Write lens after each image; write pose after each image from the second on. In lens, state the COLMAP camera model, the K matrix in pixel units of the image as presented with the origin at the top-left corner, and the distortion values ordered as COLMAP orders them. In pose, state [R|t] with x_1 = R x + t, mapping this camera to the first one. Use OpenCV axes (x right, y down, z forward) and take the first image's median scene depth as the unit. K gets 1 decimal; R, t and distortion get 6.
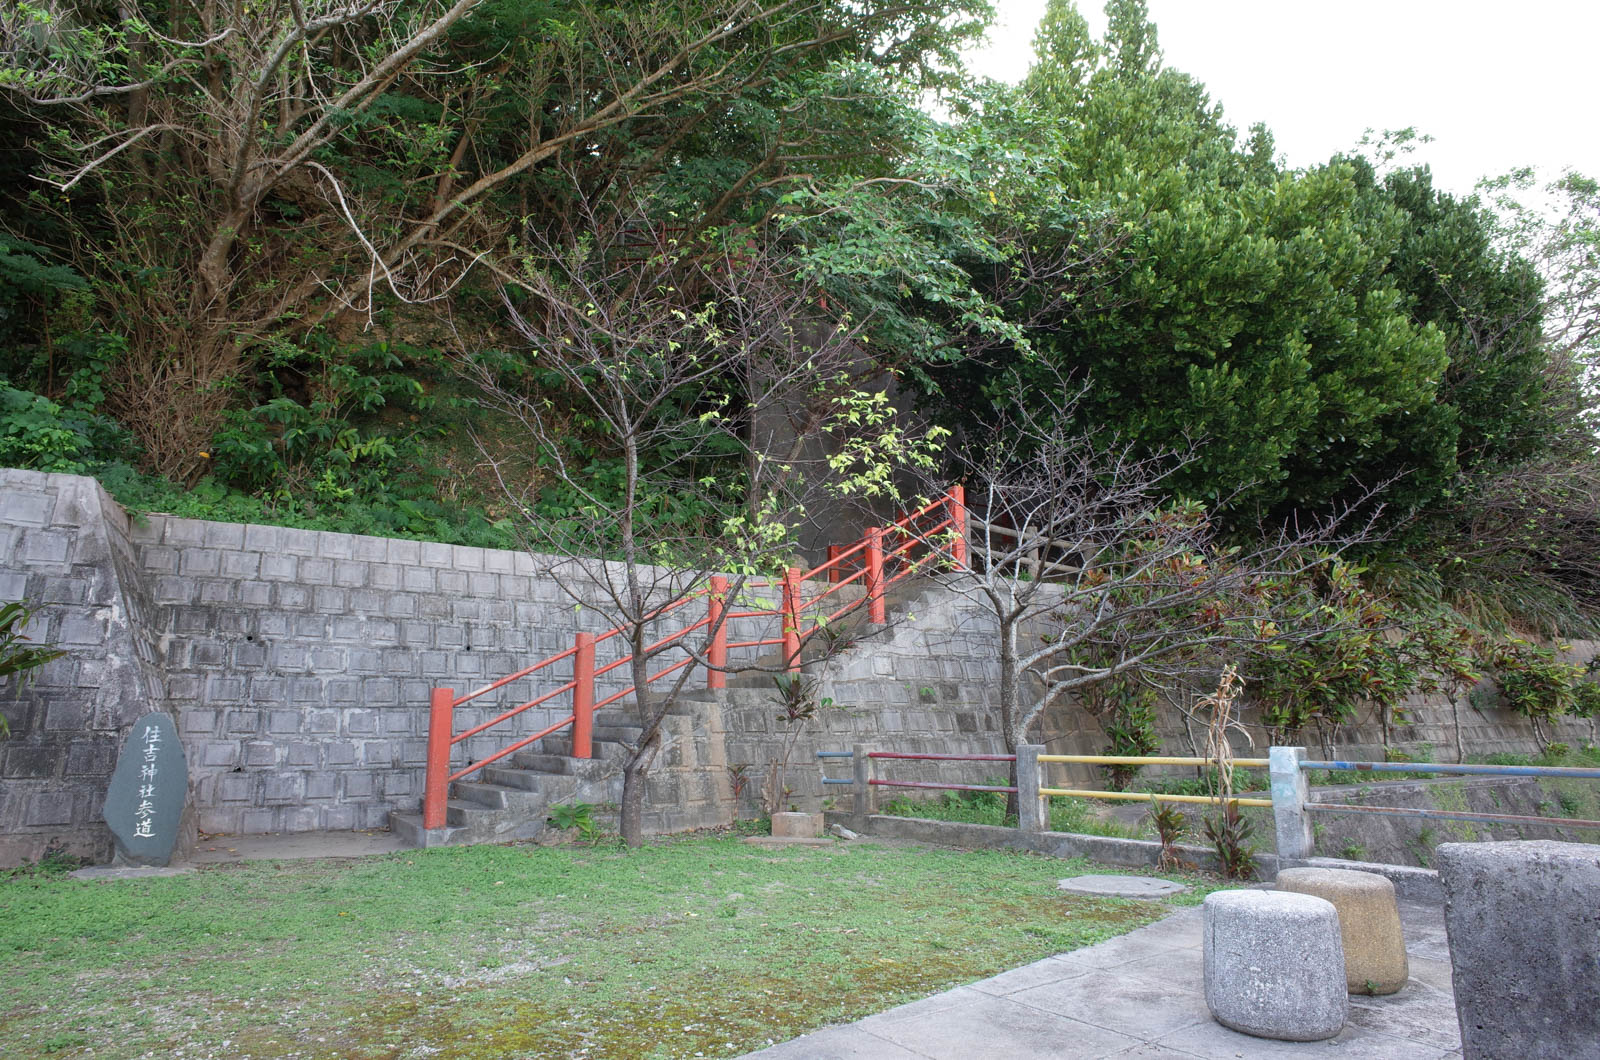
lens RADIAL K [[951.3, 0, 800.0], [0, 951.3, 530.0], [0, 0, 1]] dist [-0.051668, 0.001493]
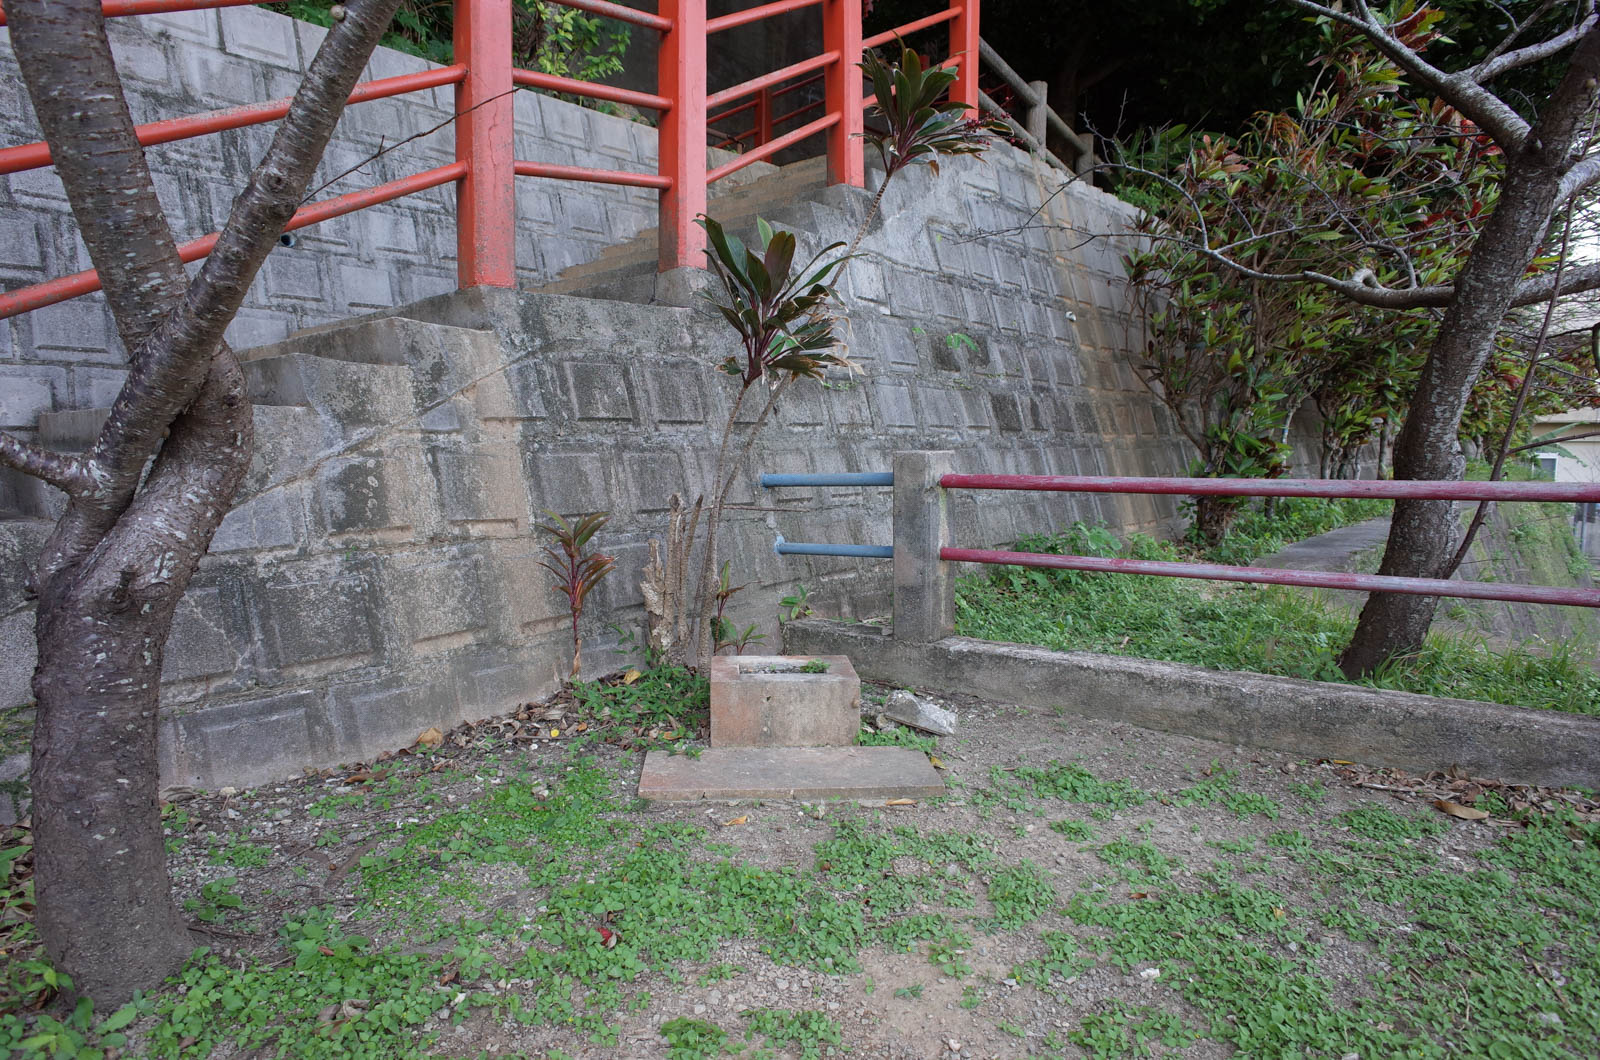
lens RADIAL K [[996.1, 0, 800.0], [0, 996.1, 530.0], [0, 0, 1]] dist [-0.086532, -0.000202]
pose [[0.965627, -0.025613, 0.258667, -0.073782], [-0.048971, 0.959387, 0.277811, 0.147103], [-0.255278, -0.280929, 0.925155, 0.635579]]
